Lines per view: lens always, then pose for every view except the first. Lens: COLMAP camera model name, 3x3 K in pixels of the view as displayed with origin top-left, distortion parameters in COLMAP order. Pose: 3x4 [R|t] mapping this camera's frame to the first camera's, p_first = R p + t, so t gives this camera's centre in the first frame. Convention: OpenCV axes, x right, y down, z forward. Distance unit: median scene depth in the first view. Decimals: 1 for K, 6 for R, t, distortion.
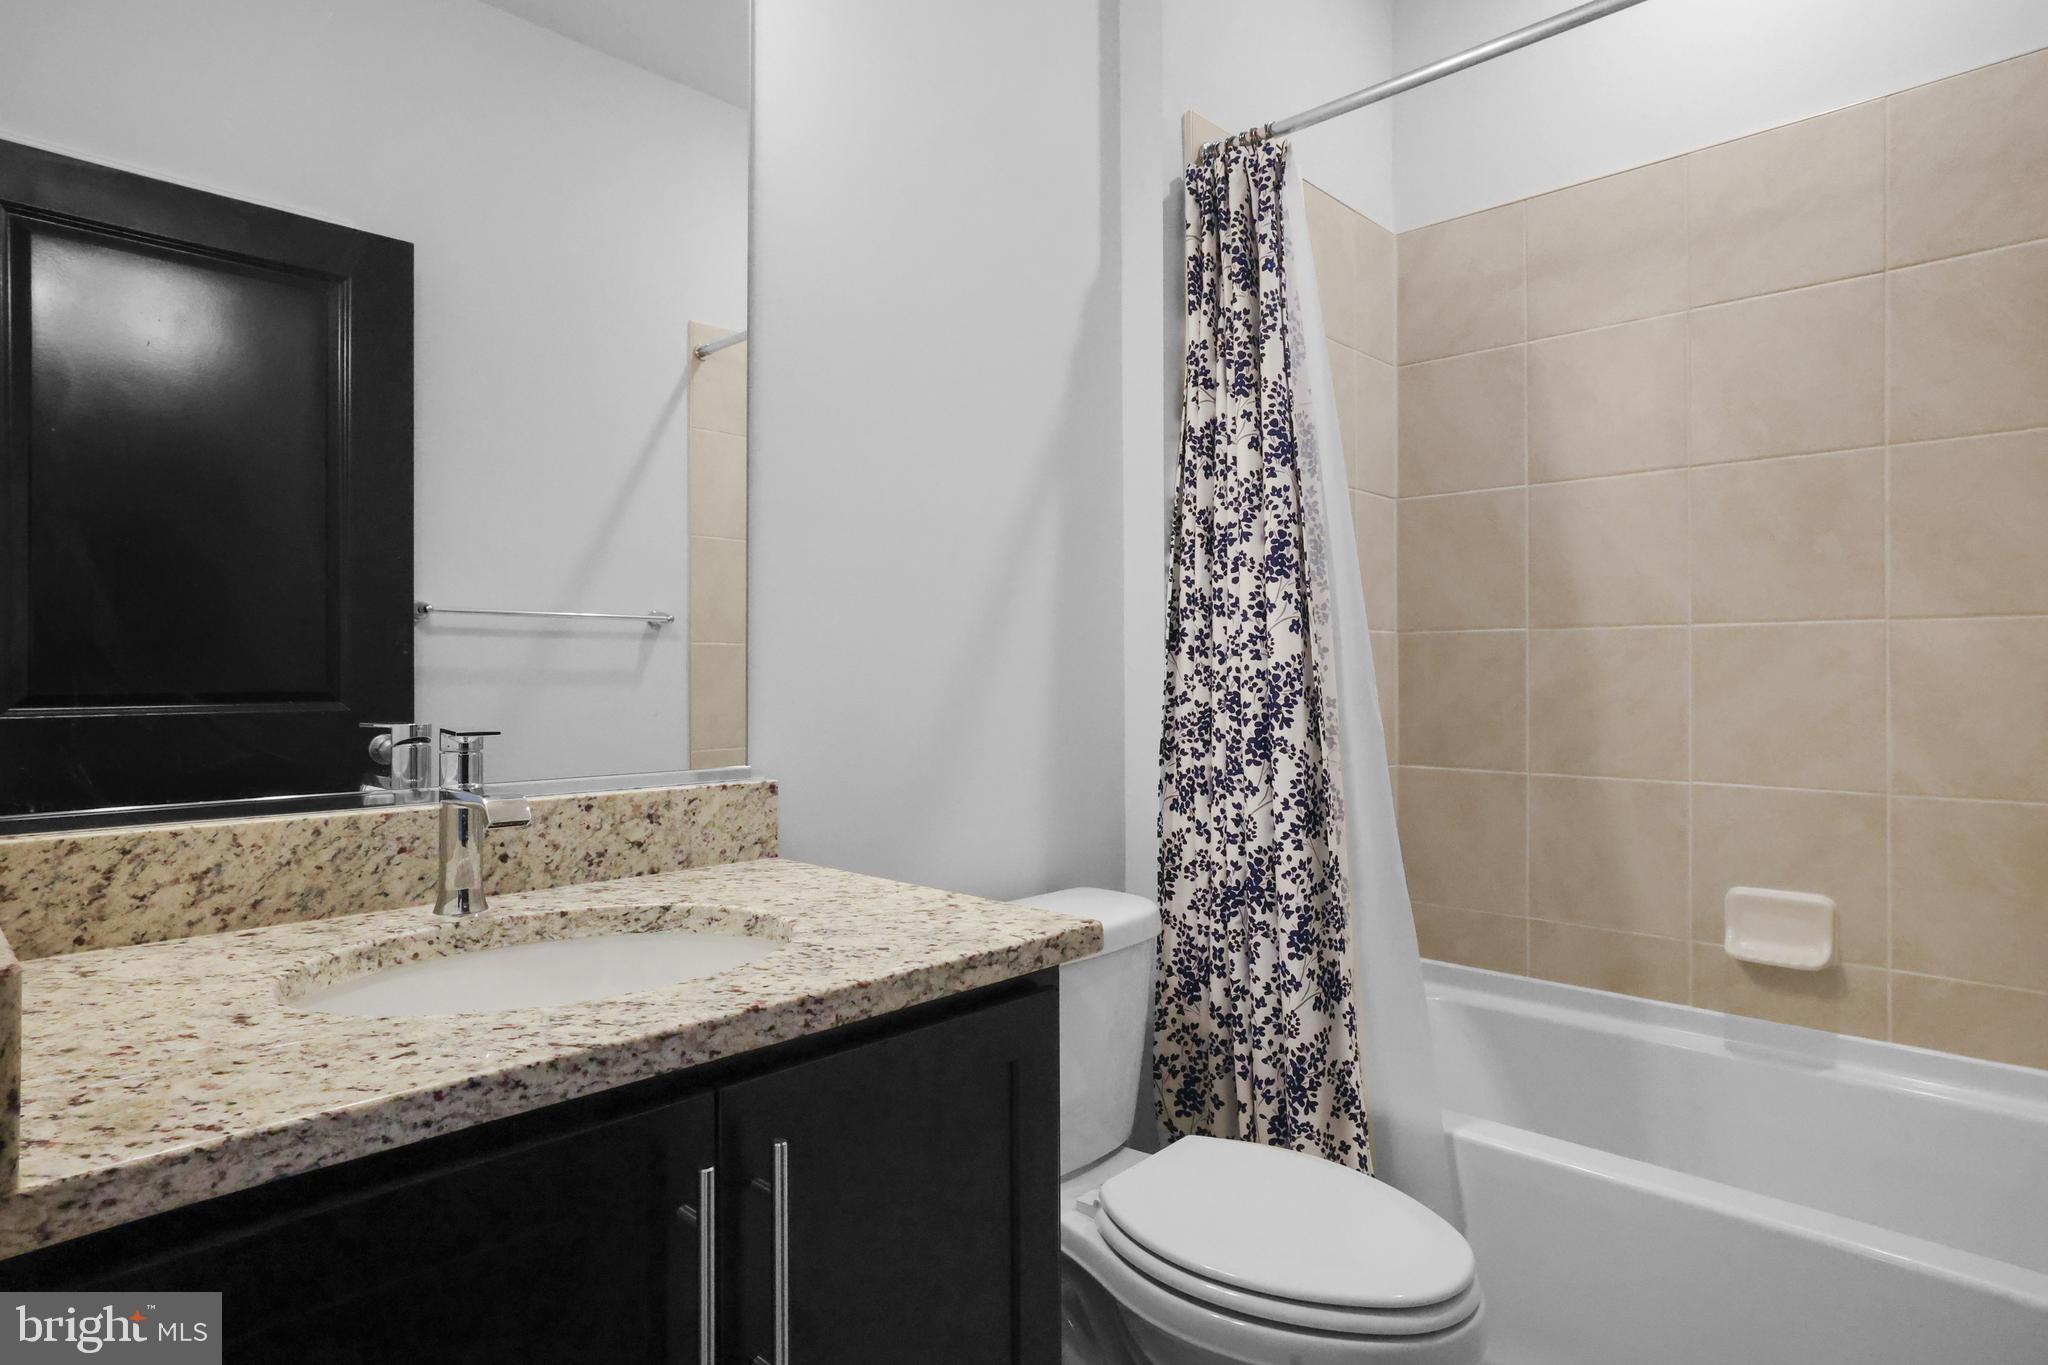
lens RADIAL K [[1121.4, 0, 1025.1], [0, 1121.4, 714.4], [0, 0, 1]] dist [-0.032611, 0.031296]
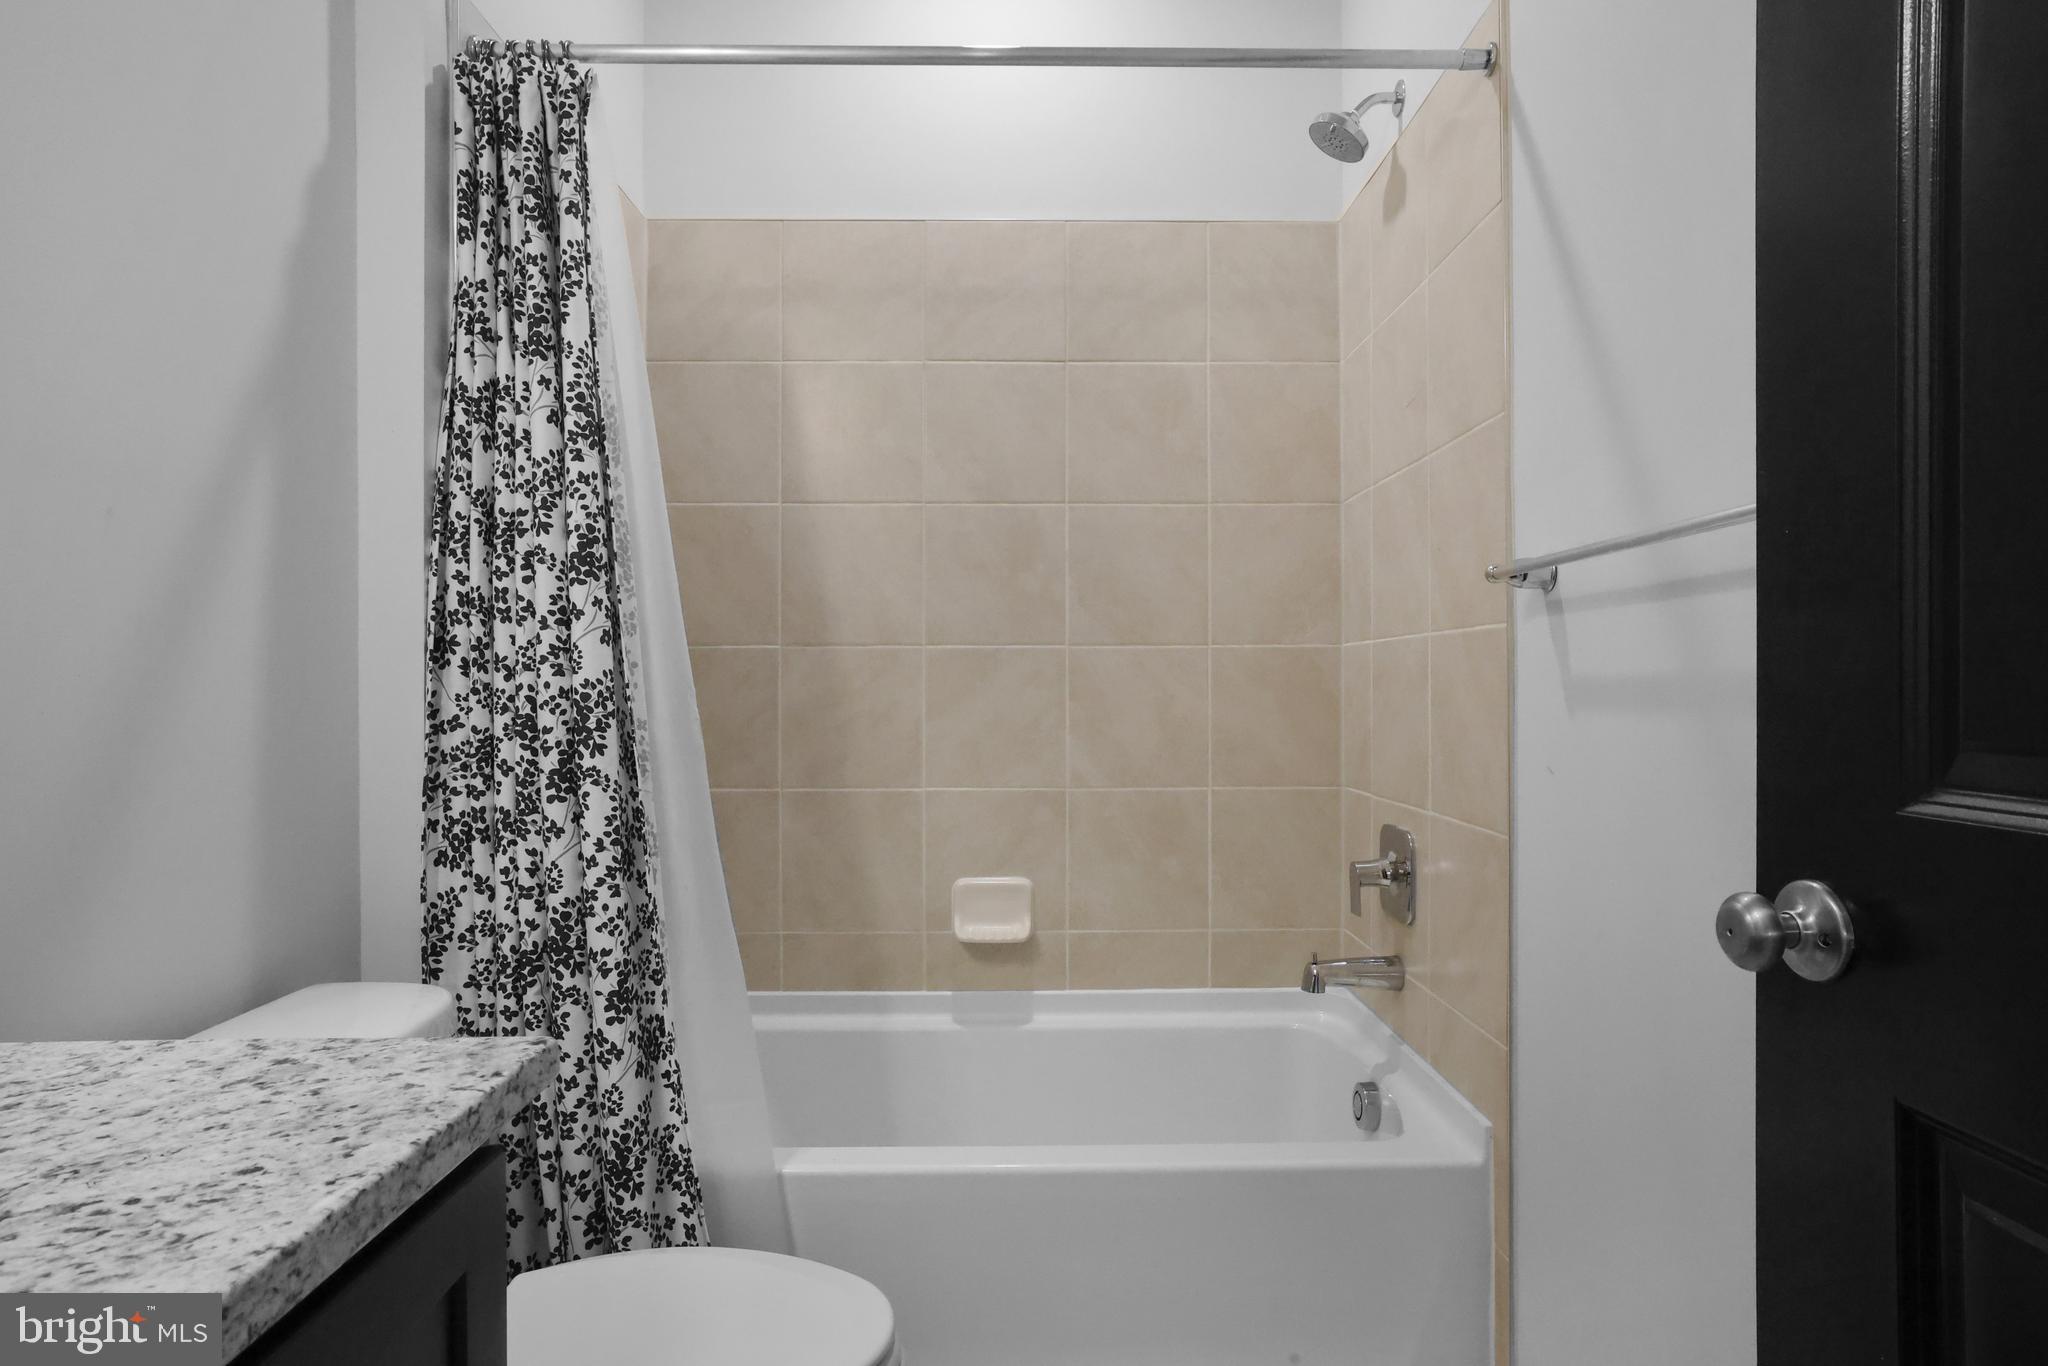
lens RADIAL K [[1121.4, 0, 1025.1], [0, 1121.4, 714.9], [0, 0, 1]] dist [-0.032611, 0.031296]
pose [[0.716241, -0.017775, 0.697627, -0.125650], [0.027003, 0.999633, -0.002254, -0.008235], [-0.697331, 0.020453, 0.716458, 0.157617]]
